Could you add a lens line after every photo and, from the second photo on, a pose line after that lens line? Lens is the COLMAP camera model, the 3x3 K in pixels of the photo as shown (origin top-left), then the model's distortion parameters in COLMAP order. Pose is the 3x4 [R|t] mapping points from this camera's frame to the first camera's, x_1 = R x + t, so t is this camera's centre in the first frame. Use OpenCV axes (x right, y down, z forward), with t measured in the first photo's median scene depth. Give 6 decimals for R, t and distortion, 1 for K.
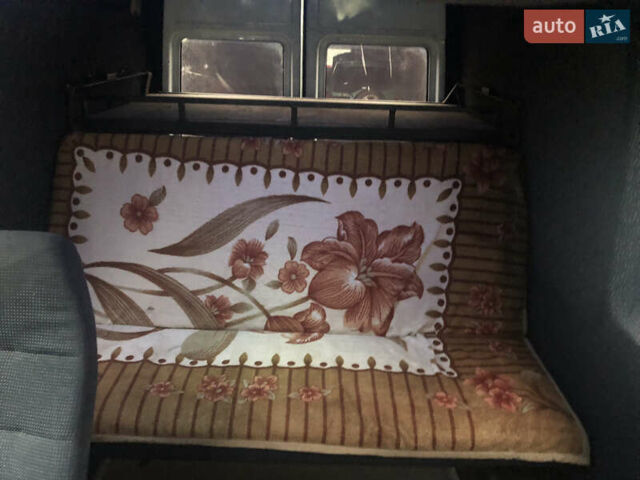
lens RADIAL K [[516.5, 0, 332.4], [0, 516.5, 243.4], [0, 0, 1]] dist [0.023588, -0.065104]
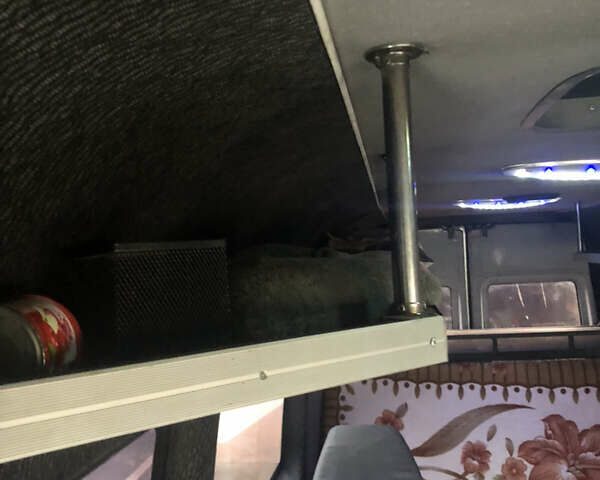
lens RADIAL K [[655.7, 0, 295.7], [0, 655.7, 233.6], [0, 0, 1]] dist [-0.001522, 0.000000]
pose [[0.983715, -0.093086, -0.153755, -0.300106], [0.023641, 0.915020, -0.402716, 0.166068], [0.178176, 0.392522, 0.902319, -0.756337]]
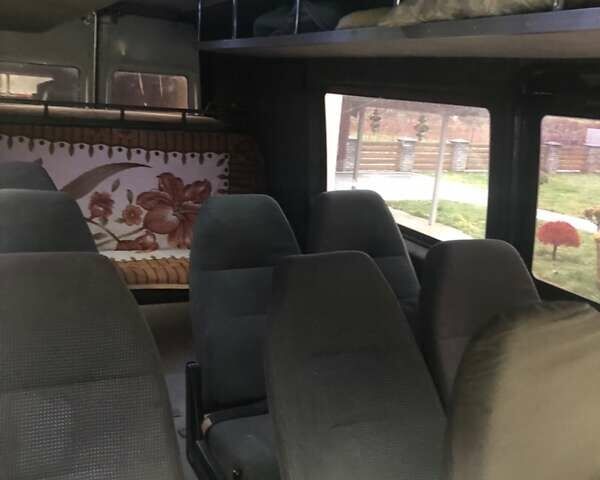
lens RADIAL K [[655.7, 0, 300.5], [0, 655.7, 243.7], [0, 0, 1]] dist [-0.001522, 0.000000]
pose [[0.906663, -0.060823, 0.417447, -0.444372], [0.110212, 0.989336, -0.095224, 0.392718], [-0.407204, 0.132344, 0.903698, -0.966869]]
